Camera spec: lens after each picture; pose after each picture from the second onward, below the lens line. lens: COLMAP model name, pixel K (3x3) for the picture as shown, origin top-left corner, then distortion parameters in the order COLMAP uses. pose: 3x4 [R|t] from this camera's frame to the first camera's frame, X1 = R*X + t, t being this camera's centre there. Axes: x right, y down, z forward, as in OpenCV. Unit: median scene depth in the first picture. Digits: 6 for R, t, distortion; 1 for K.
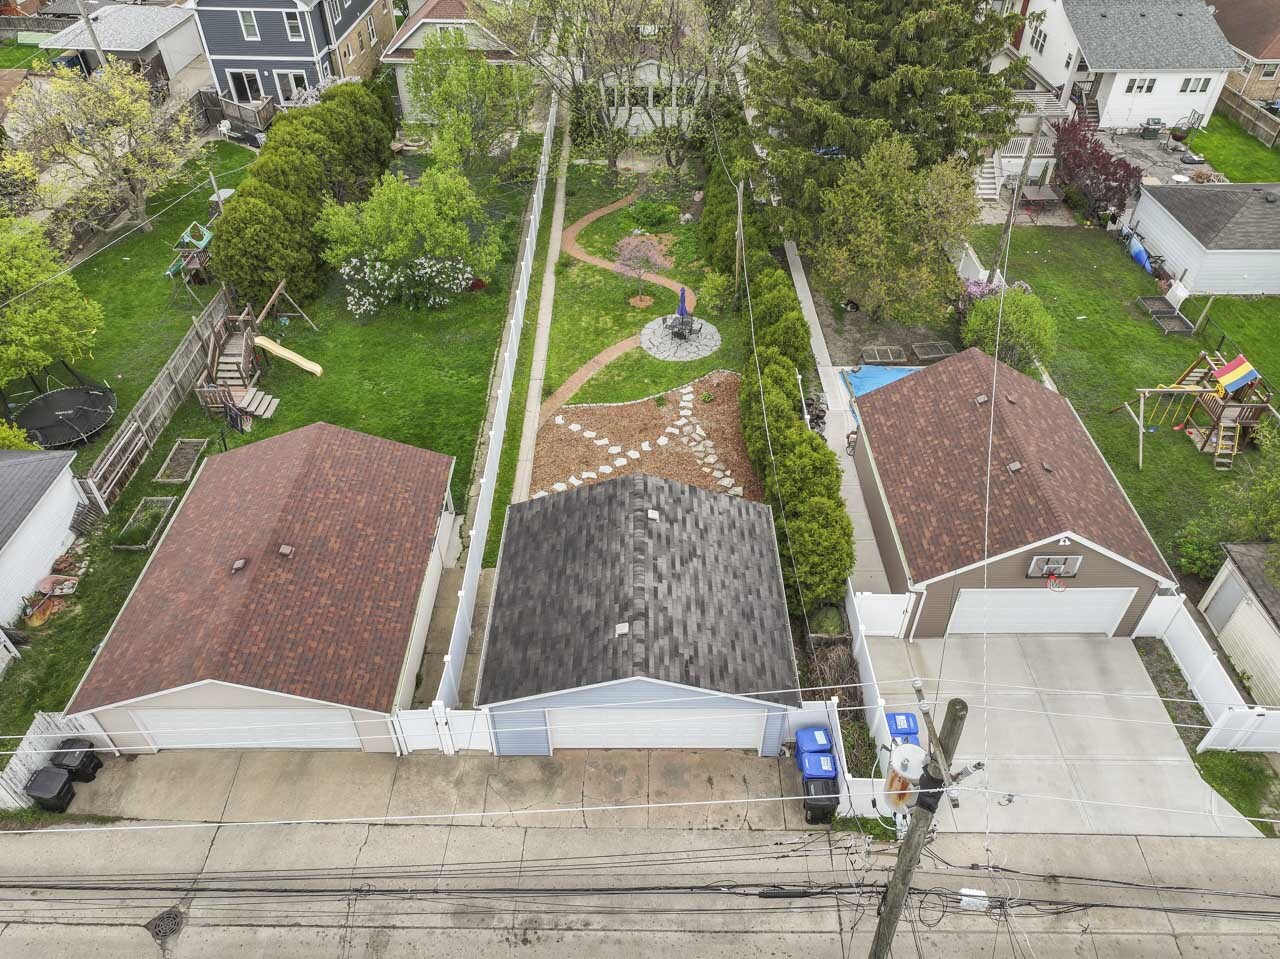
lens RADIAL K [[889.4, 0, 640.0], [0, 889.4, 479.5], [0, 0, 1]] dist [0.004977, 0.002039]
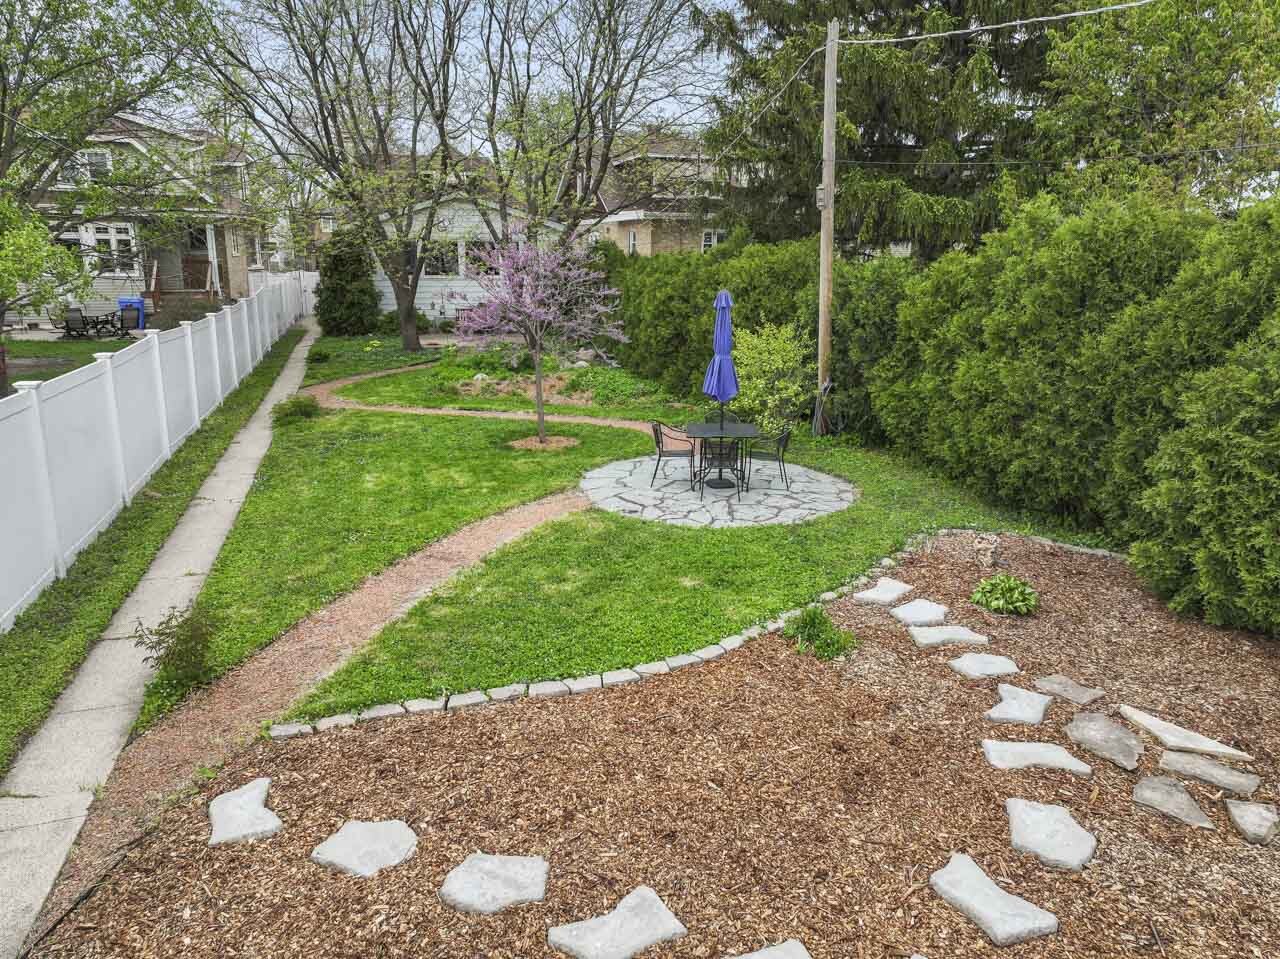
lens RADIAL K [[889.4, 0, 640.0], [0, 889.4, 479.5], [0, 0, 1]] dist [0.004977, 0.002039]
pose [[0.960810, -0.062608, 0.270046, -0.061119], [0.180532, 0.880576, -0.438172, -0.038223], [-0.210363, 0.469752, 0.857368, 0.784439]]
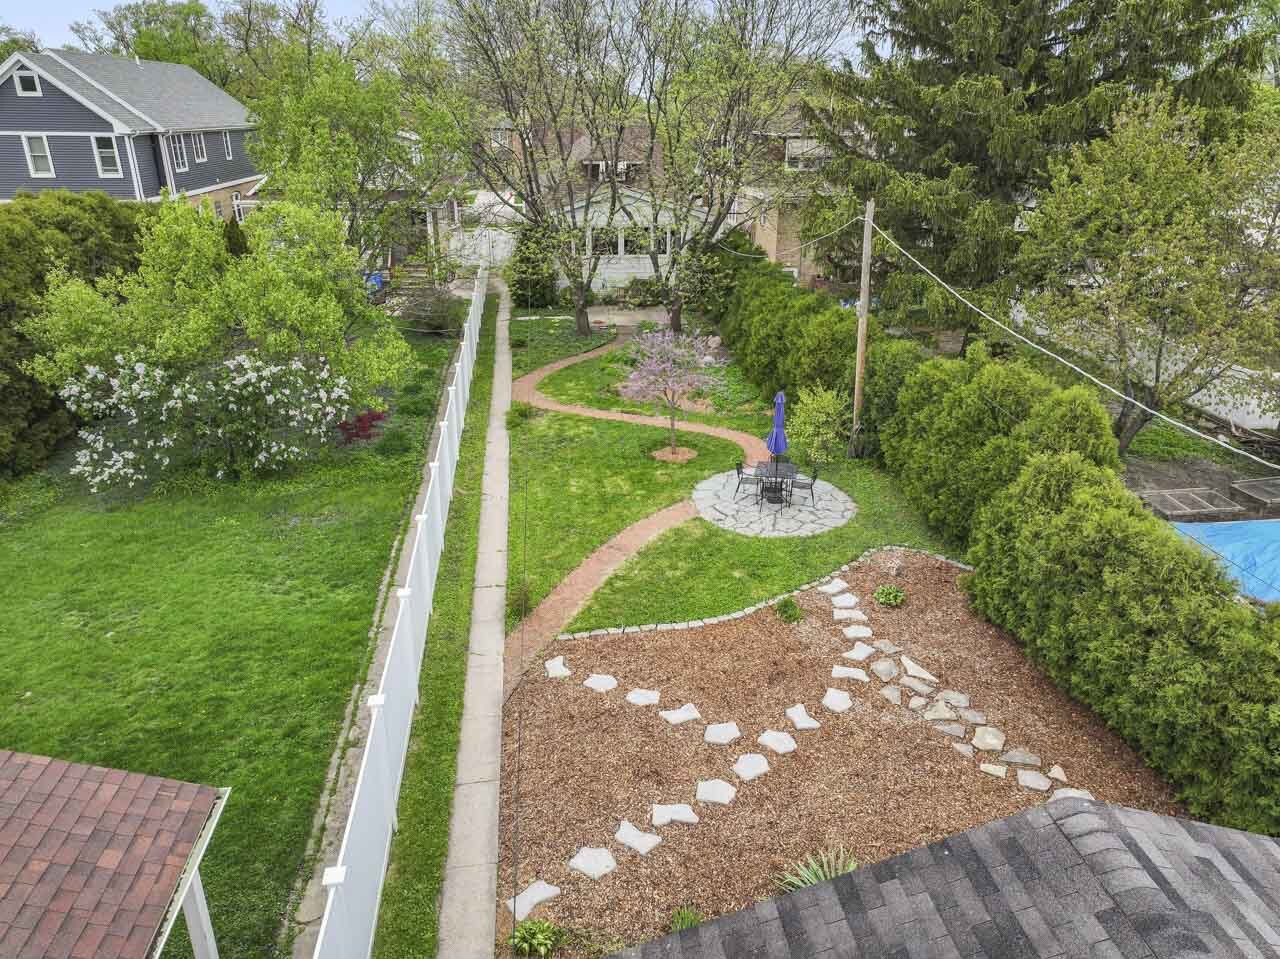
lens RADIAL K [[889.4, 0, 640.0], [0, 889.4, 479.5], [0, 0, 1]] dist [0.004977, 0.002039]
pose [[0.993042, -0.043445, 0.109449, -0.086930], [0.077385, 0.941340, -0.328467, -0.012233], [-0.088759, 0.334652, 0.938153, 0.555100]]
